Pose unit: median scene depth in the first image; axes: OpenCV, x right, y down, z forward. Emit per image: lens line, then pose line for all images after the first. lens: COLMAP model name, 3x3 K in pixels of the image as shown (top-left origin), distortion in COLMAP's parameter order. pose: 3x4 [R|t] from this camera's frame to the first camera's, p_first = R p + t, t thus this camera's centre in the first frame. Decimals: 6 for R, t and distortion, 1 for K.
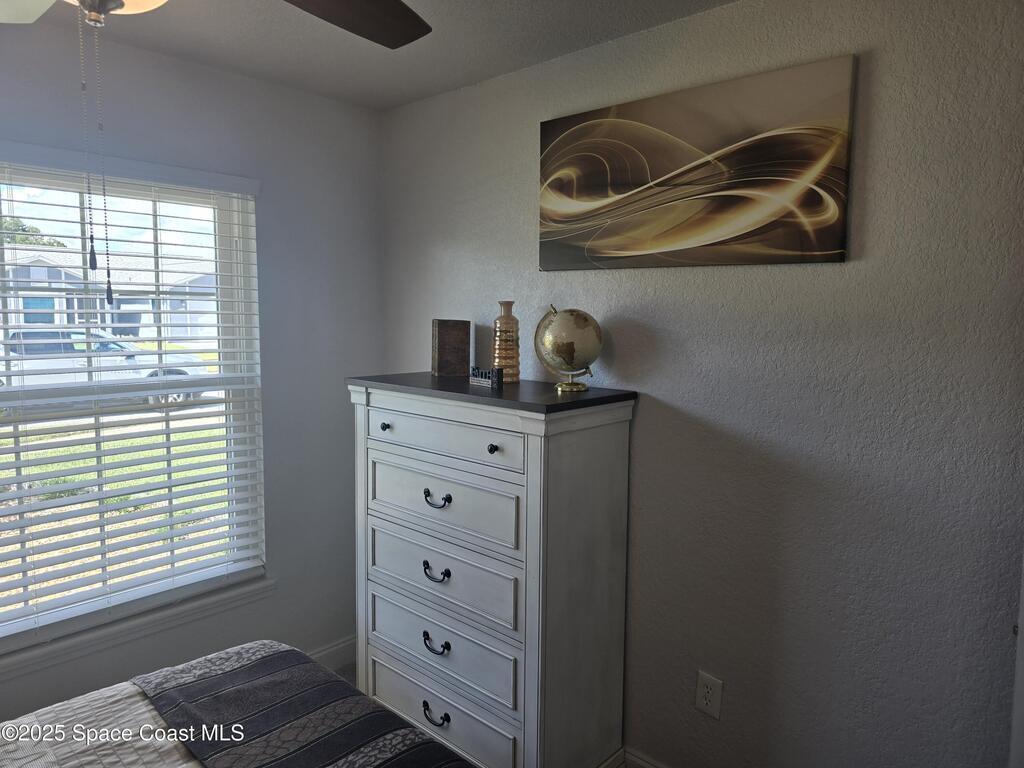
lens RADIAL K [[694.2, 0, 511.2], [0, 694.2, 378.7], [0, 0, 1]] dist [0.076272, -0.056965]
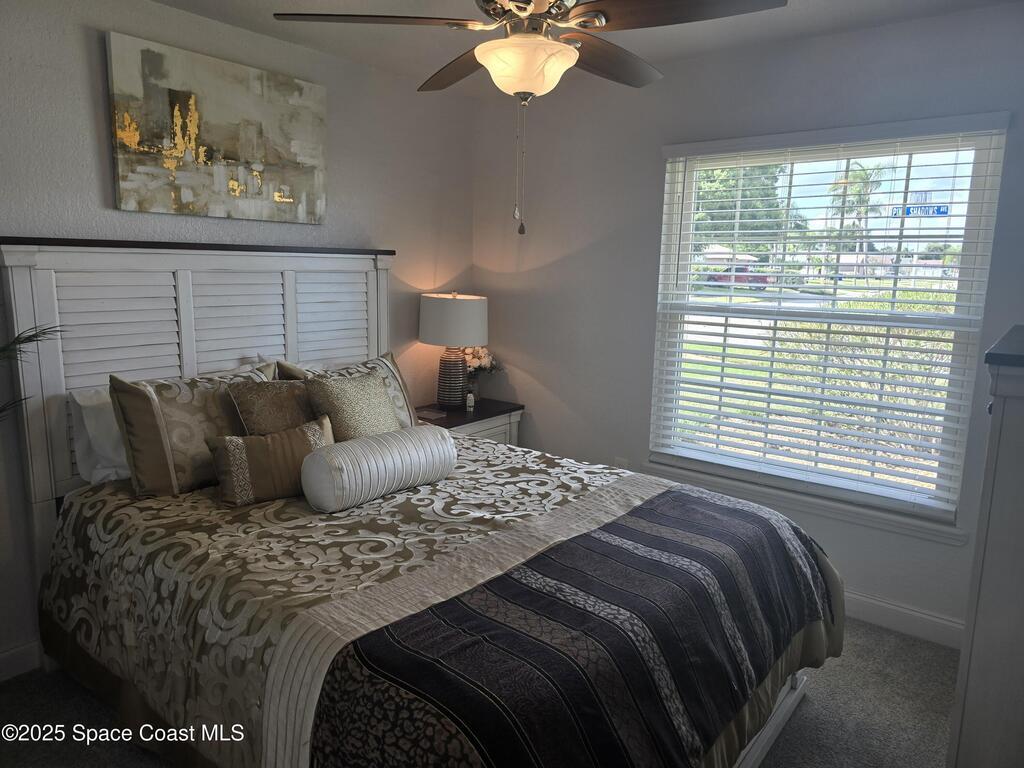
lens RADIAL K [[694.2, 0, 511.2], [0, 694.2, 378.7], [0, 0, 1]] dist [0.076272, -0.056965]
pose [[0.085380, 0.157120, -0.983882, 0.673069], [-0.118212, 0.982110, 0.146579, 0.010636], [0.989311, 0.103792, 0.102426, 0.323690]]
